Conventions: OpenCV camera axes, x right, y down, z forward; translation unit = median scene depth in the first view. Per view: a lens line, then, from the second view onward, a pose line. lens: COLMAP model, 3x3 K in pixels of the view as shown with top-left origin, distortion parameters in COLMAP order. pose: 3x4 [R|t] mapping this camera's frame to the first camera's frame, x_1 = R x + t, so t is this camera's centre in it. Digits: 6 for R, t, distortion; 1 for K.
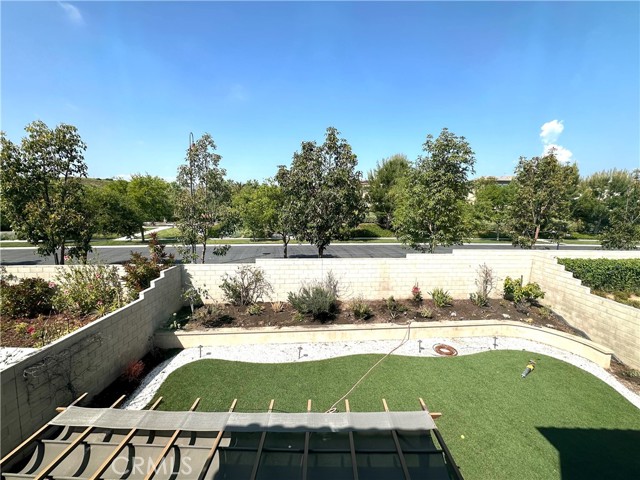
lens RADIAL K [[279.9, 0, 320.2], [0, 279.9, 237.5], [0, 0, 1]] dist [-0.001338, 0.000211]
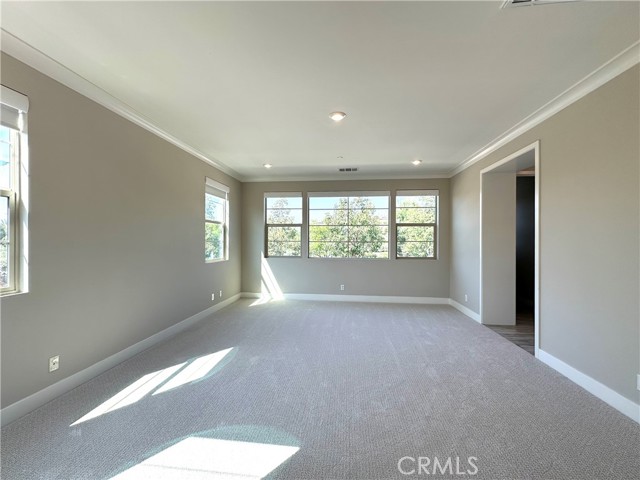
lens RADIAL K [[260.0, 0, 319.4], [0, 260.0, 240.6], [0, 0, 1]] dist [-0.000854, -0.000058]
pose [[0.994511, -0.019586, -0.102780, -0.037871], [0.008835, 0.994535, -0.104030, 0.058004], [0.104256, 0.102551, 0.989249, -0.501983]]
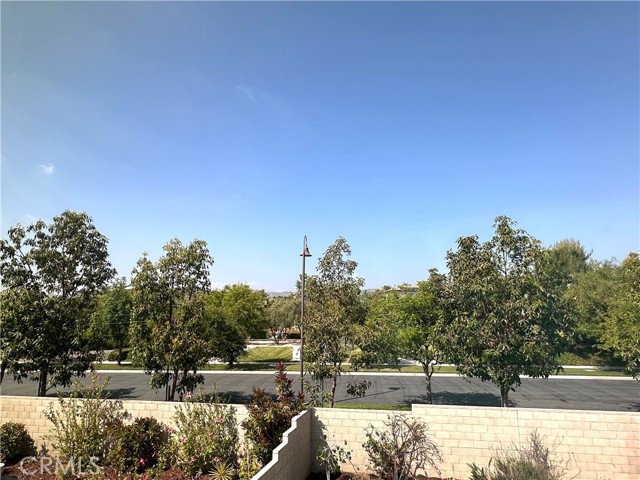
lens RADIAL K [[364.5, 0, 320.5], [0, 364.5, 241.7], [0, 0, 1]] dist [-0.004789, 0.001878]
pose [[0.958761, -0.073656, -0.274504, -0.172532], [-0.013503, 0.952939, -0.302861, -0.030945], [0.283893, 0.294078, 0.912646, -0.002235]]
